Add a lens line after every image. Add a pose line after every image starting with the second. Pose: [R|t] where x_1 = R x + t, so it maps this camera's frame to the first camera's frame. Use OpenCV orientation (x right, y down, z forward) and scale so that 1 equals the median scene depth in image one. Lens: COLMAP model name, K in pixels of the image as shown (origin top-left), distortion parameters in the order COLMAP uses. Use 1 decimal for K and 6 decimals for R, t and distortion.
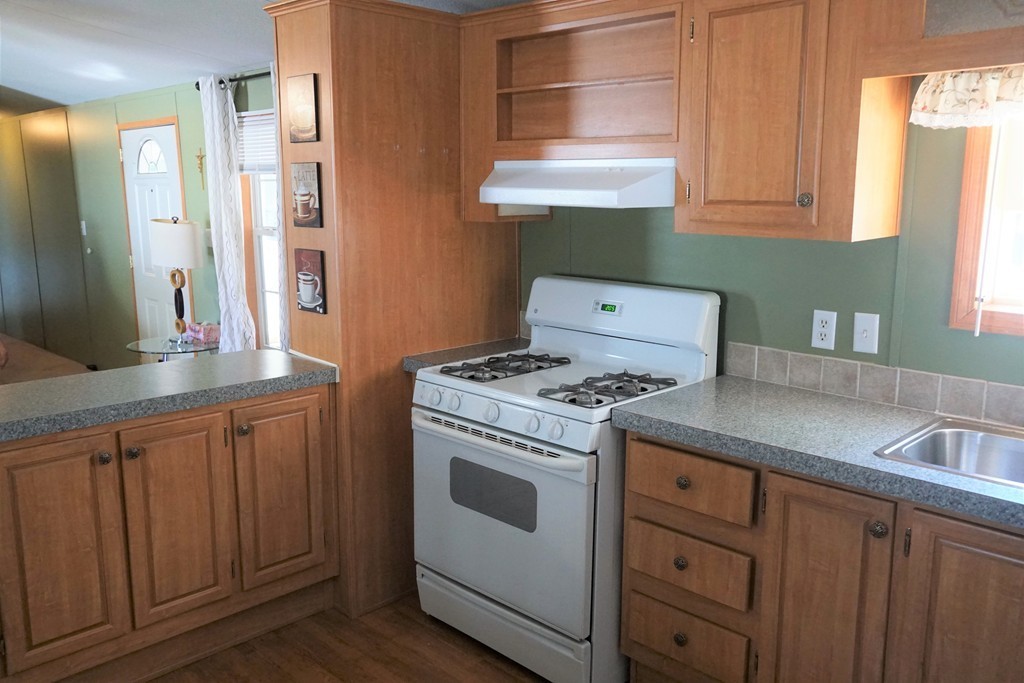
lens RADIAL K [[815.5, 0, 507.0], [0, 815.5, 340.0], [0, 0, 1]] dist [-0.017641, 0.019615]
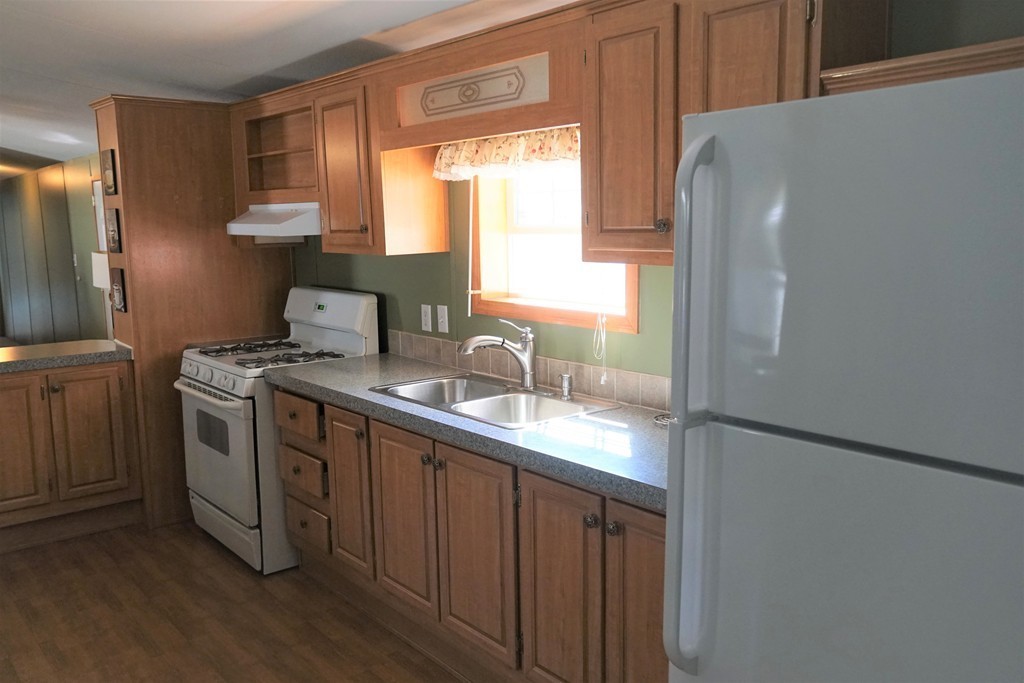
lens RADIAL K [[815.5, 0, 513.9], [0, 815.5, 340.9], [0, 0, 1]] dist [-0.017641, 0.019615]
pose [[0.996243, -0.002686, -0.086555, 0.605933], [-0.000605, 0.999279, -0.037973, 0.075113], [0.086594, 0.037882, 0.995523, -0.386494]]
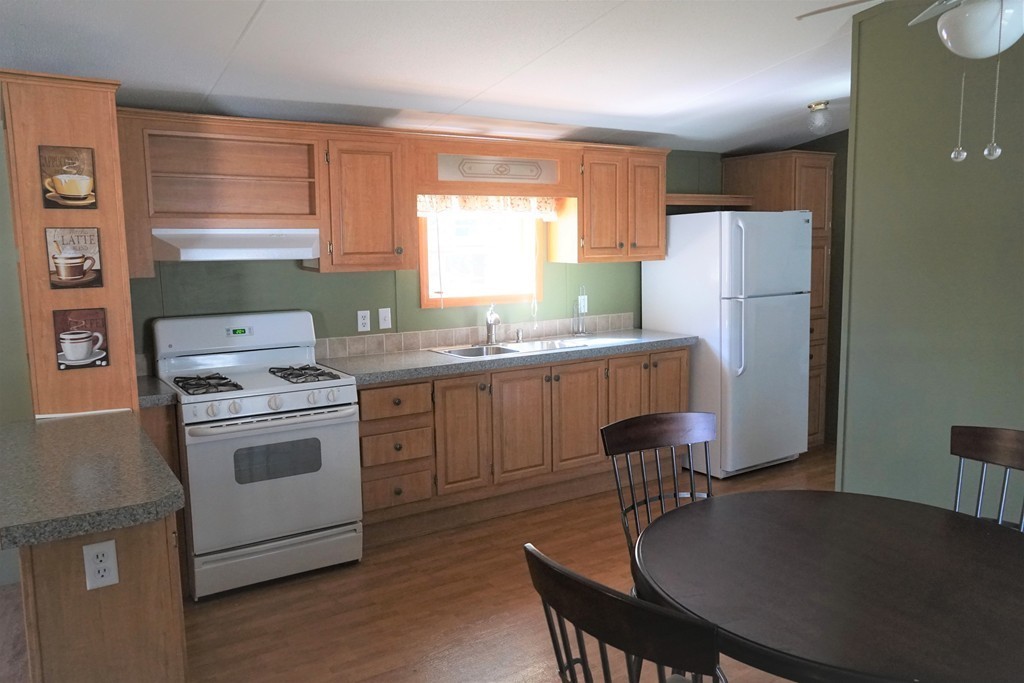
lens RADIAL K [[815.5, 0, 508.4], [0, 815.5, 337.4], [0, 0, 1]] dist [-0.017641, 0.019615]
pose [[0.208938, -0.120943, 0.970421, -1.214047], [0.191153, 0.978232, 0.080759, -0.056864], [-0.959065, 0.168625, 0.227509, 0.244908]]
